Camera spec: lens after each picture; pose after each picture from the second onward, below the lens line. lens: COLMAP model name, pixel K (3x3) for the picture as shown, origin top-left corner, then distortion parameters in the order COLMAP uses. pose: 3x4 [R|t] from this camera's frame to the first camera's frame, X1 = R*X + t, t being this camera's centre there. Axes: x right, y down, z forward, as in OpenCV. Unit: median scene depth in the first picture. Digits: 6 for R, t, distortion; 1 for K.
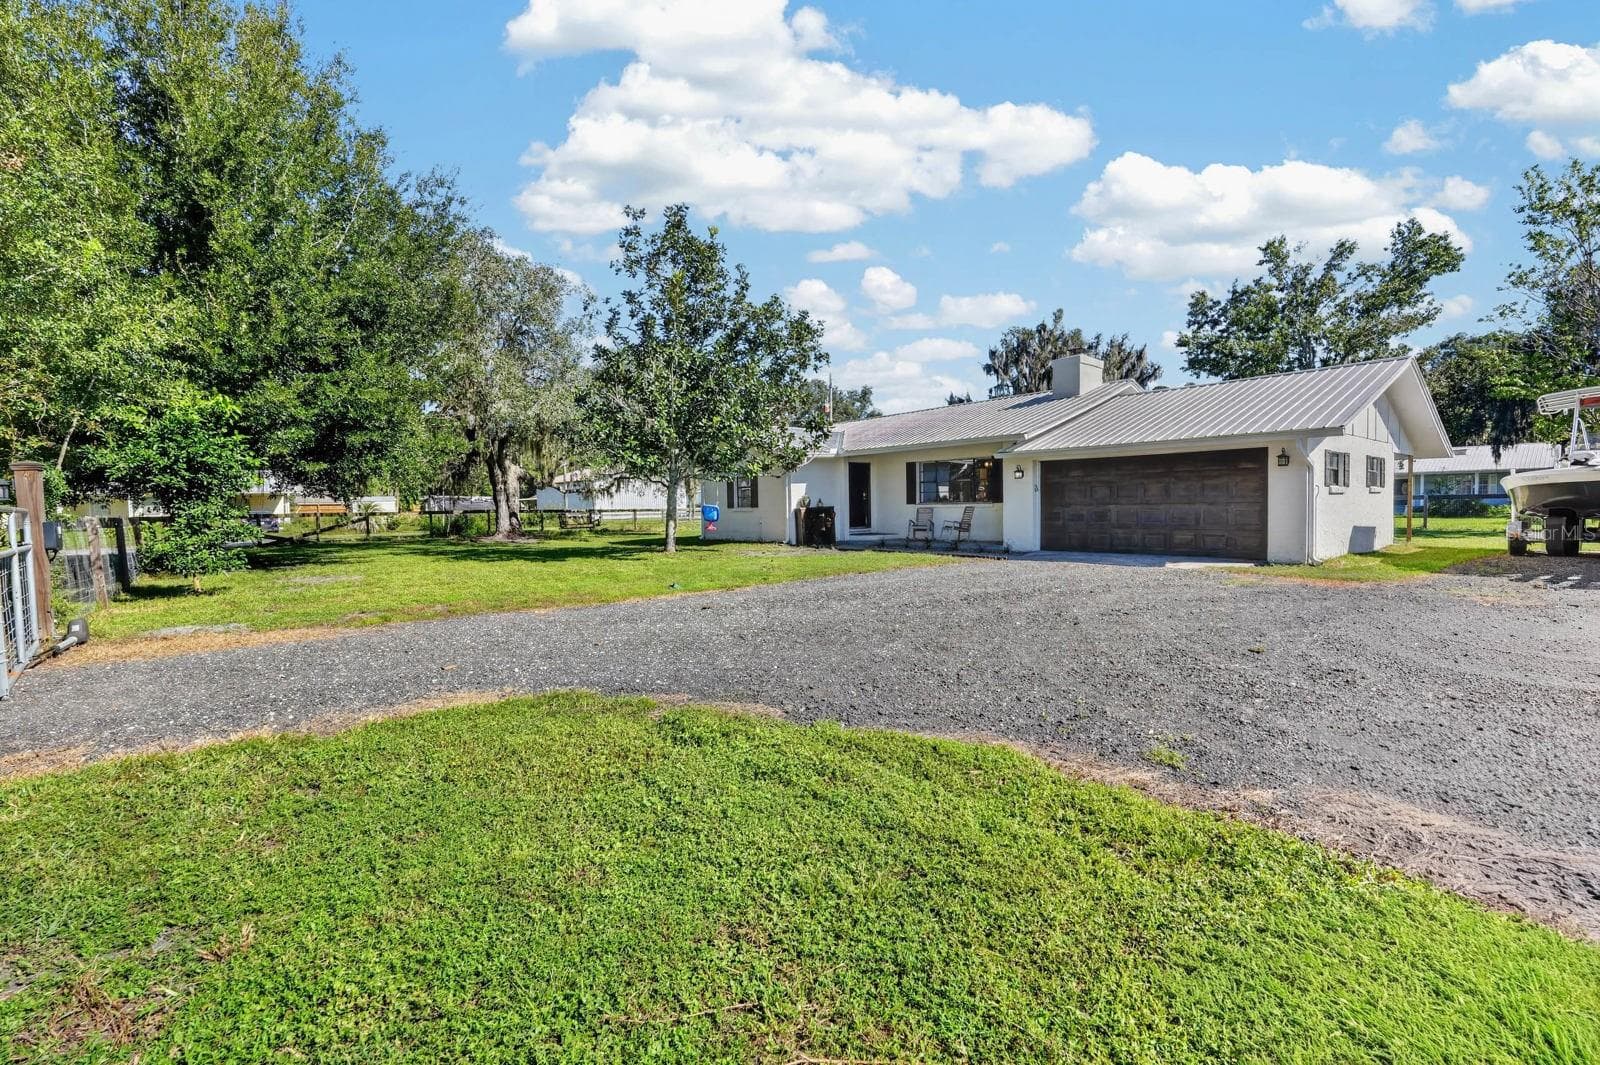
lens RADIAL K [[700.6, 0, 801.9], [0, 700.6, 537.6], [0, 0, 1]] dist [-0.017700, 0.008841]
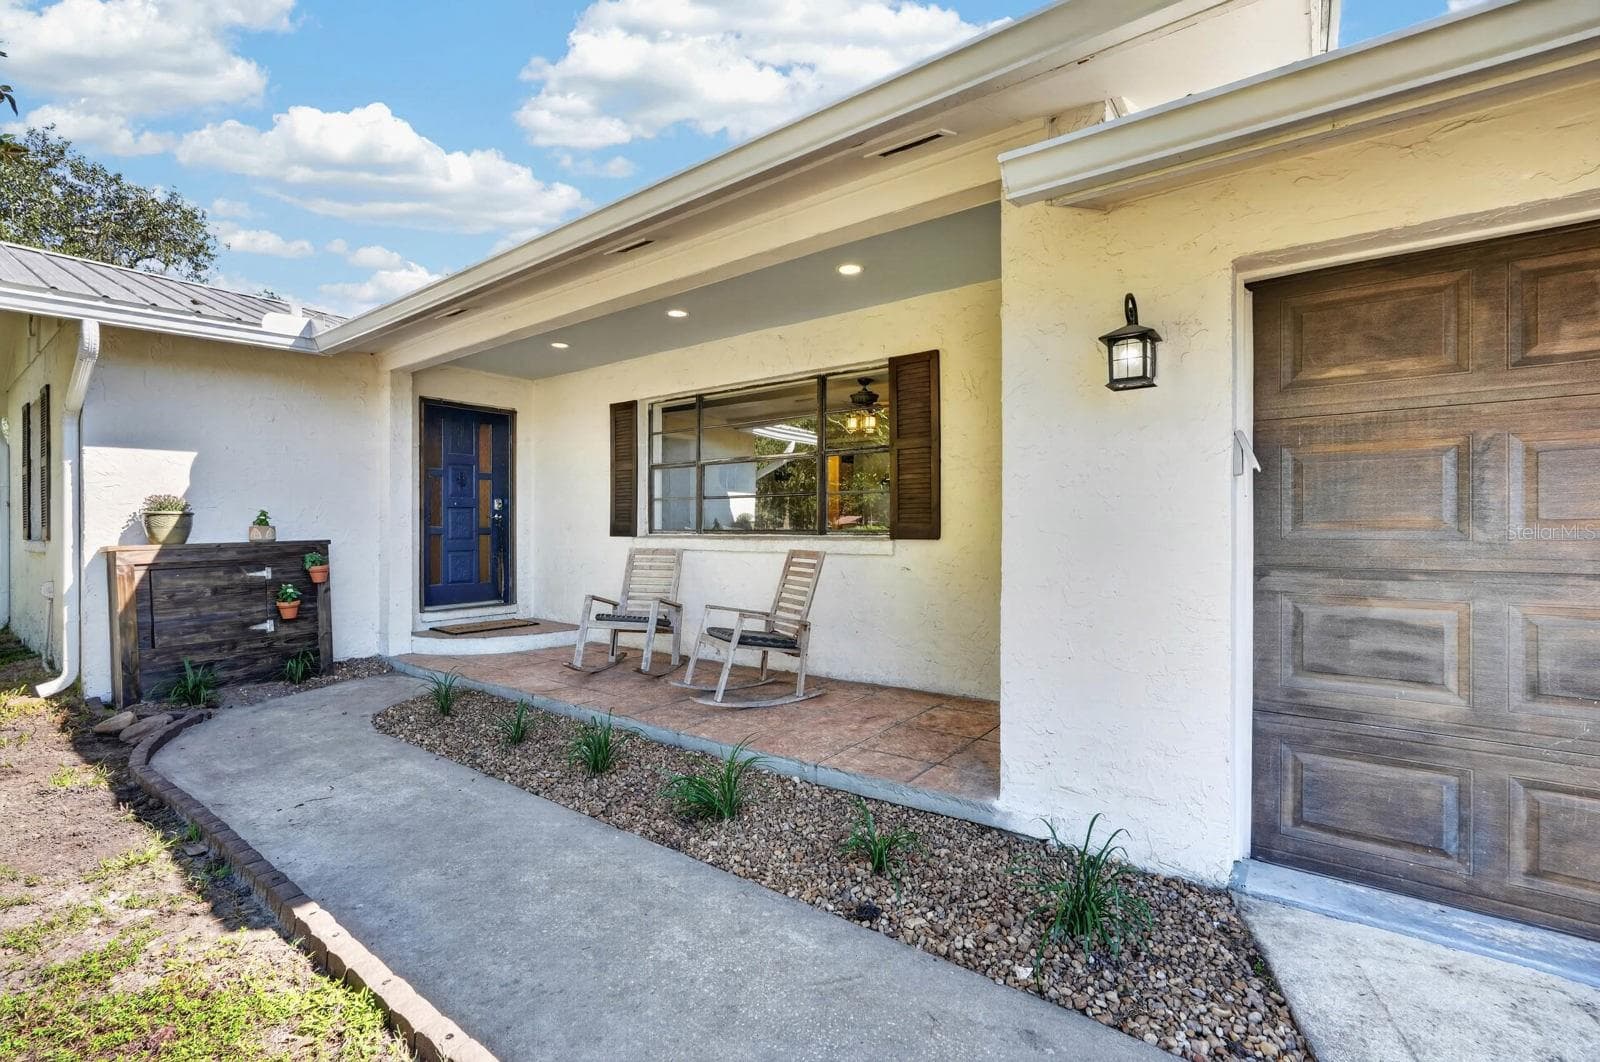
lens RADIAL K [[700.6, 0, 801.9], [0, 700.6, 536.1], [0, 0, 1]] dist [-0.017700, 0.008841]
pose [[0.970711, 0.014625, 0.239803, 0.166432], [-0.005435, 0.999227, -0.038939, -0.037712], [-0.240187, 0.036495, 0.970040, 0.705818]]
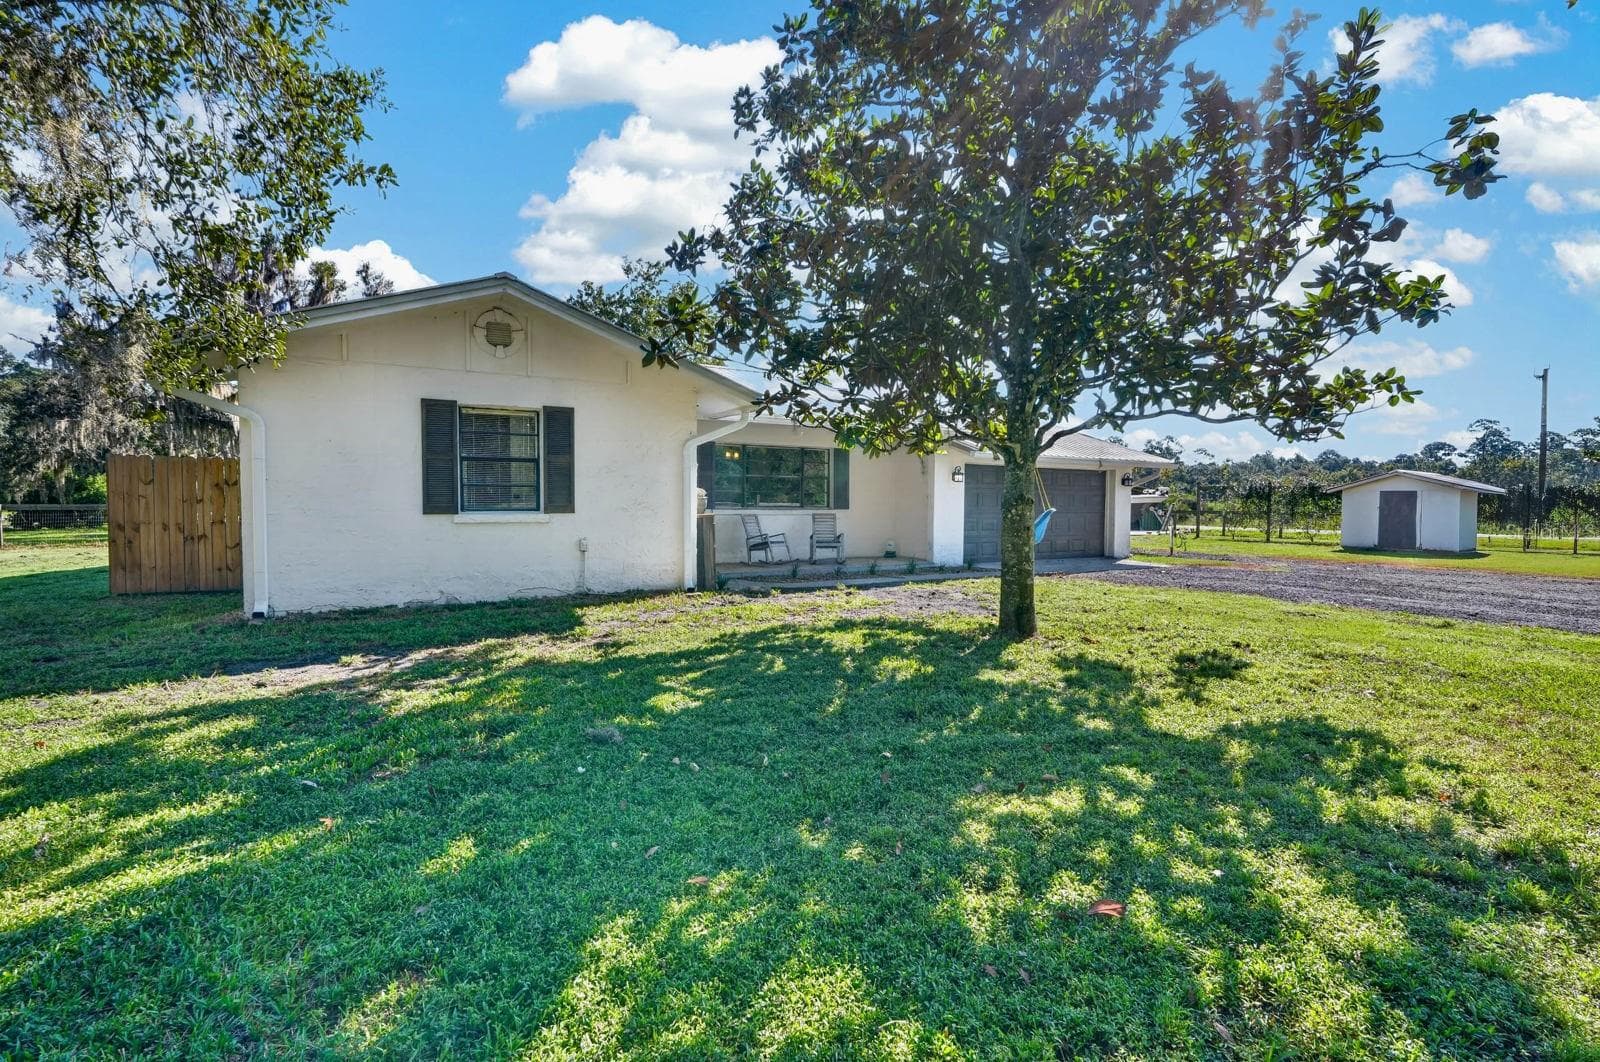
lens RADIAL K [[696.6, 0, 800.0], [0, 696.6, 531.0], [0, 0, 1]] dist [-0.020604, 0.007316]
pose [[0.171418, -0.019784, 0.985000, -0.463596], [0.037134, 0.999218, 0.013608, -0.034737], [-0.984498, 0.034244, 0.172019, 0.847960]]
